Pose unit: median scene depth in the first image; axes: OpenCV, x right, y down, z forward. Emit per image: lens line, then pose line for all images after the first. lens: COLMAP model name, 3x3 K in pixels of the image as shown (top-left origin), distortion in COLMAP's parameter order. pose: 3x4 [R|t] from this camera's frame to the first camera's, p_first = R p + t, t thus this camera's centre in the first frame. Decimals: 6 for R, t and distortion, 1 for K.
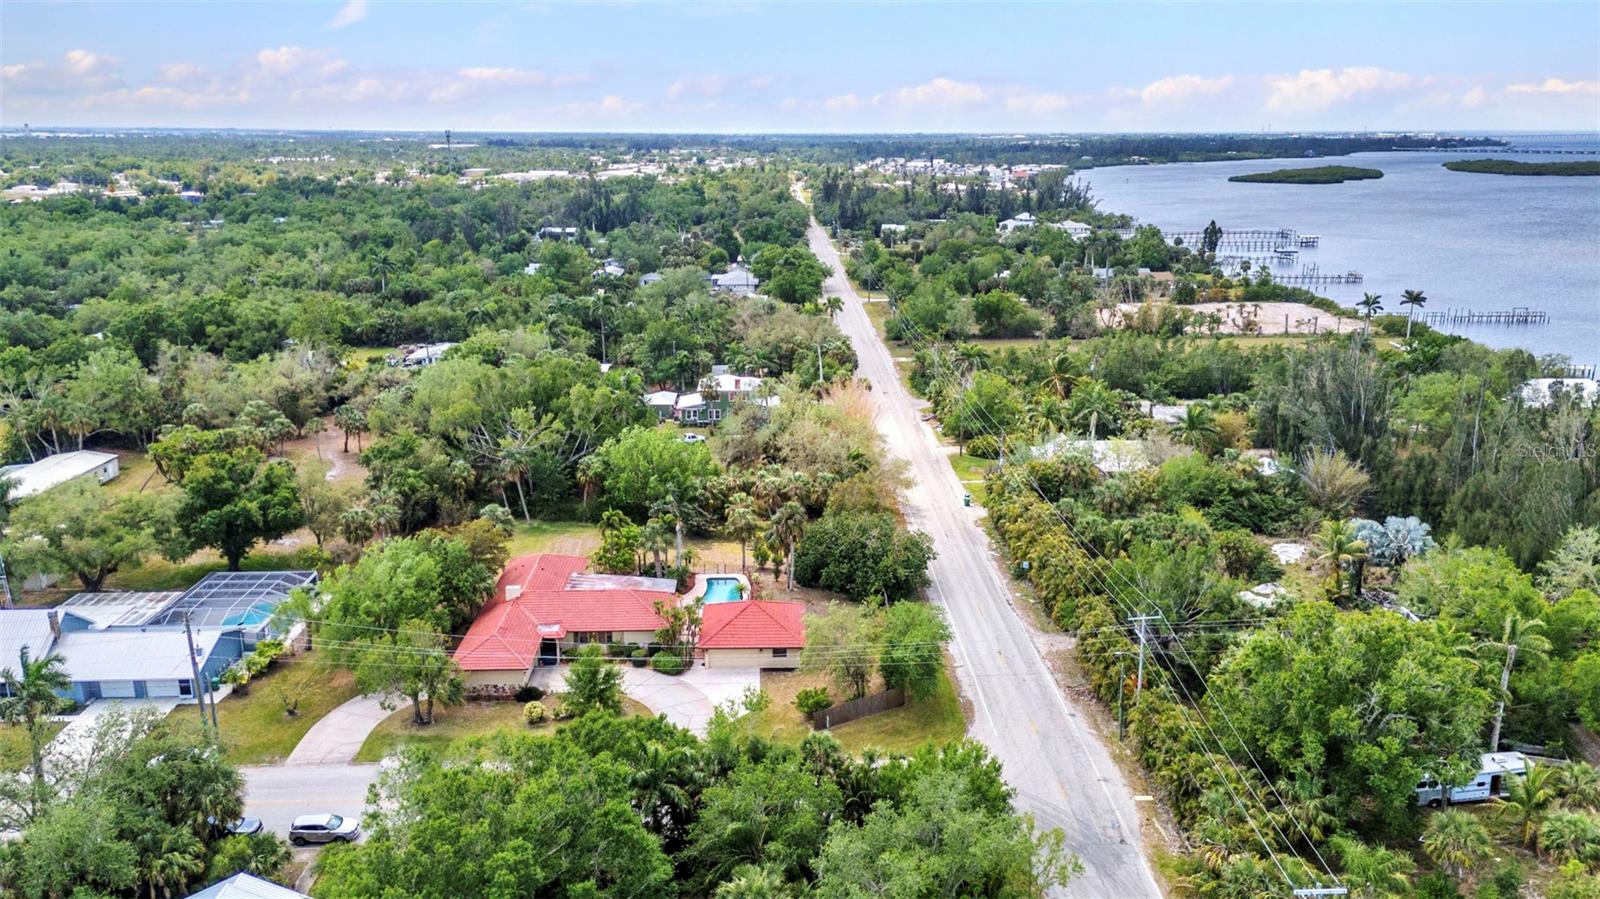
lens RADIAL K [[1171.8, 0, 800.0], [0, 1171.8, 449.5], [0, 0, 1]] dist [0.068014, -0.062081]
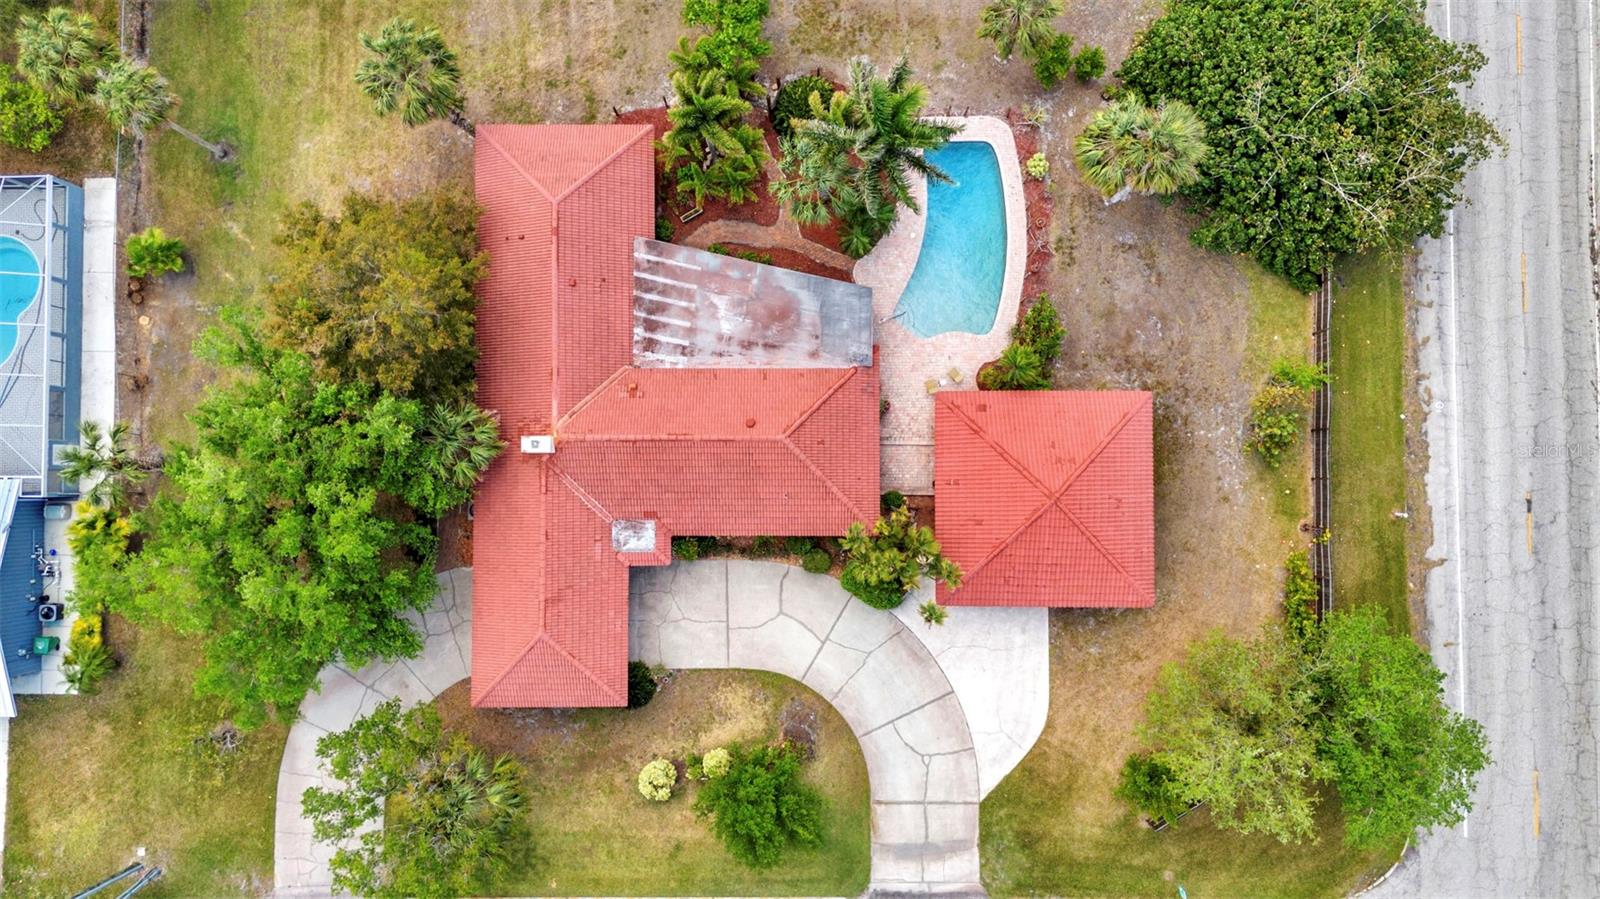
lens RADIAL K [[1168.3, 0, 800.0], [0, 1168.3, 449.5], [0, 0, 1]] dist [0.077133, -0.077914]
pose [[0.999565, 0.026361, -0.013262, -0.088498], [0.004857, 0.296341, 0.955070, -0.210264], [0.029106, -0.954718, 0.296084, 0.570220]]
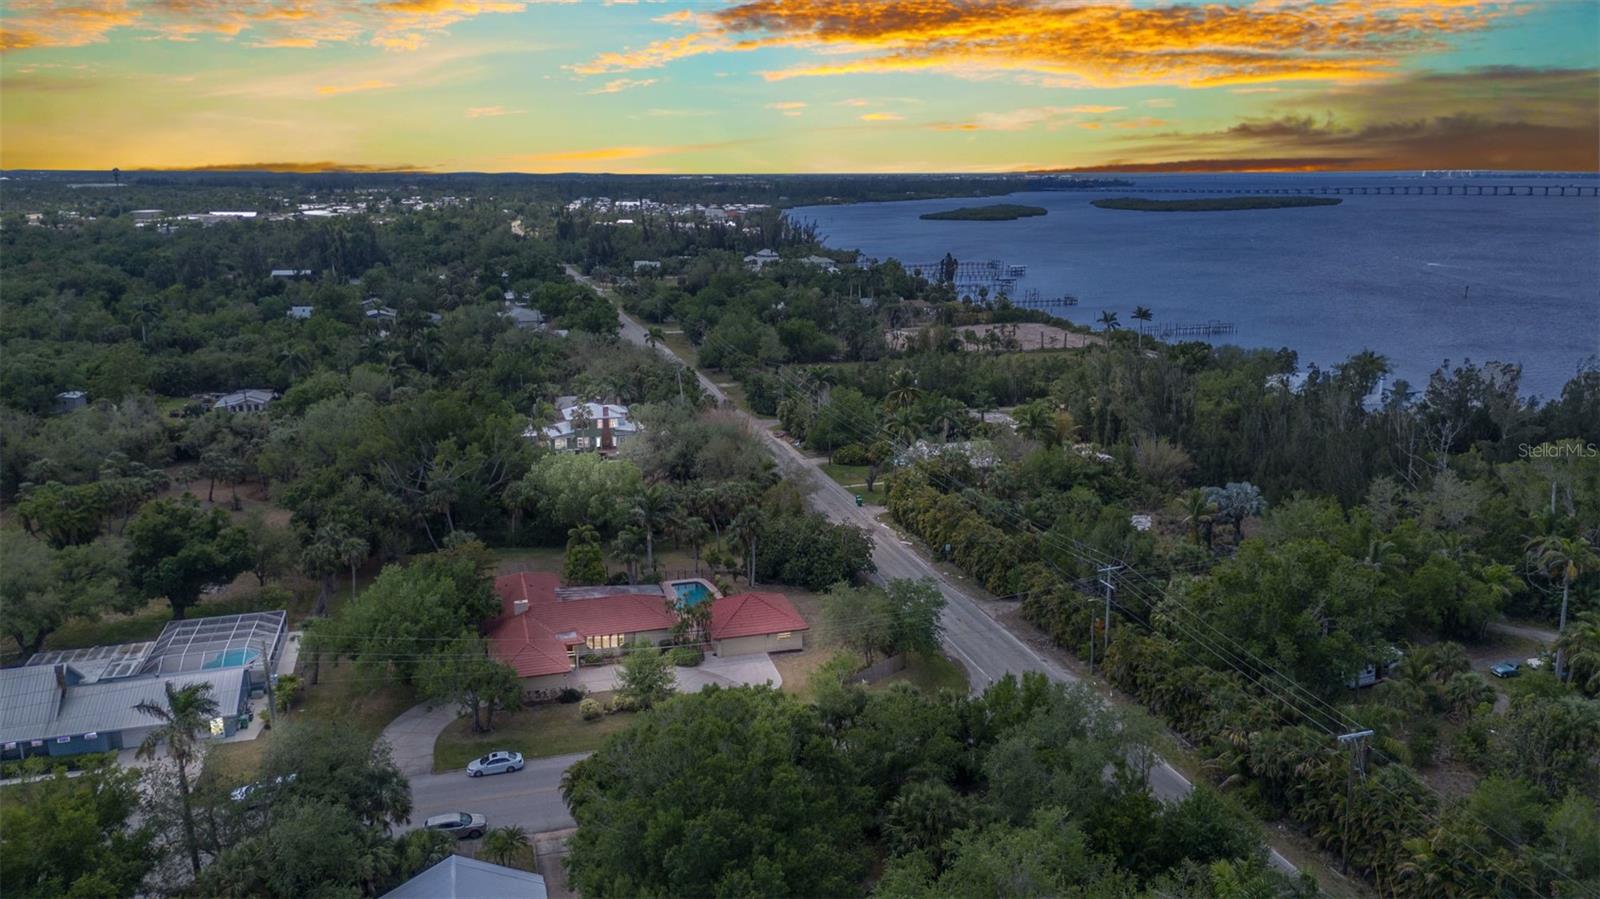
lens RADIAL K [[1168.3, 0, 800.0], [0, 1168.3, 449.5], [0, 0, 1]] dist [0.077133, -0.077914]
pose [[0.966702, -0.059171, 0.248971, -0.168696], [0.067044, 0.997479, -0.023254, 0.015079], [-0.246967, 0.039171, 0.968232, -0.050639]]
